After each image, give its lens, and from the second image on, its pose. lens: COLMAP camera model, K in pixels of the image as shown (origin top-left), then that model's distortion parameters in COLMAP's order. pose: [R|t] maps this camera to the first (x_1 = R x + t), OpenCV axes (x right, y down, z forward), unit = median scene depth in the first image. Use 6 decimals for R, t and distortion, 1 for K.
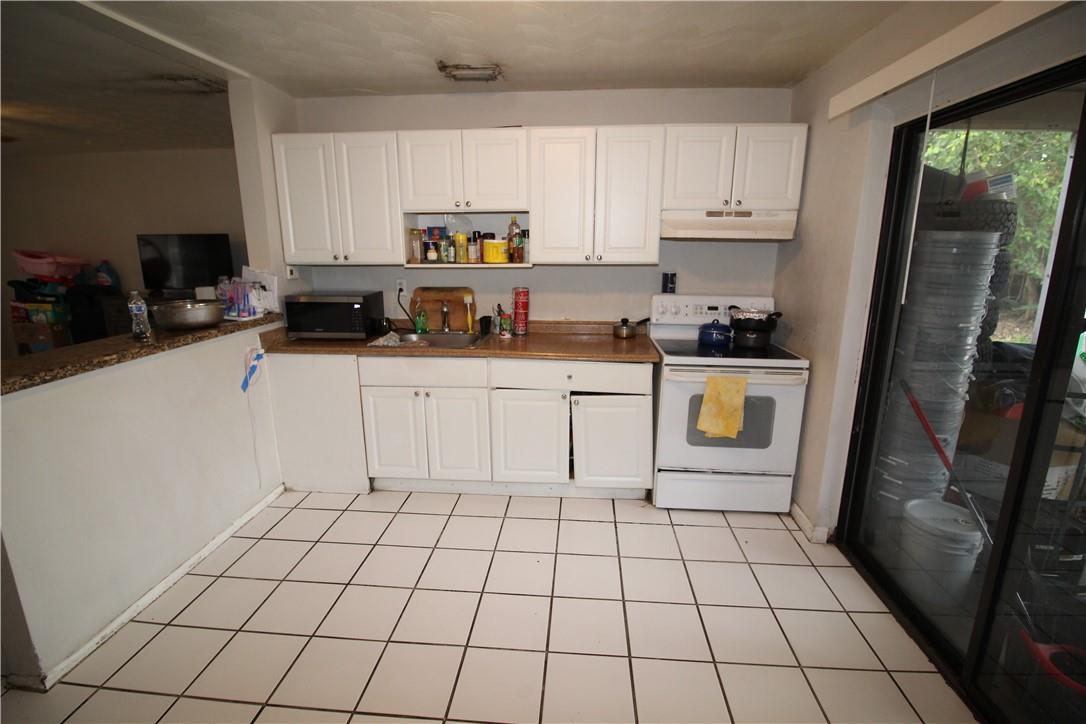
lens RADIAL K [[502.5, 0, 543.0], [0, 502.5, 362.0], [0, 0, 1]] dist [-0.013988, -0.001087]
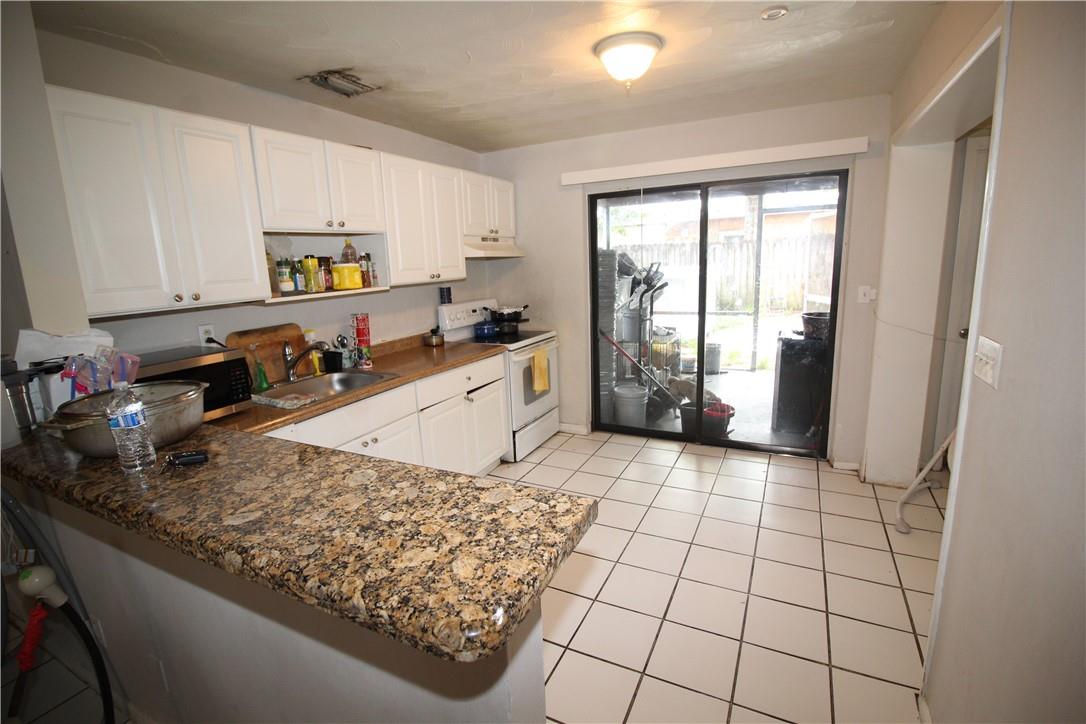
lens RADIAL K [[502.5, 0, 543.0], [0, 502.5, 362.0], [0, 0, 1]] dist [-0.013988, -0.001087]
pose [[0.374697, -0.205219, 0.904150, -0.831385], [0.252108, 0.961003, 0.113644, -0.085953], [-0.892213, 0.185362, 0.411822, 0.340606]]
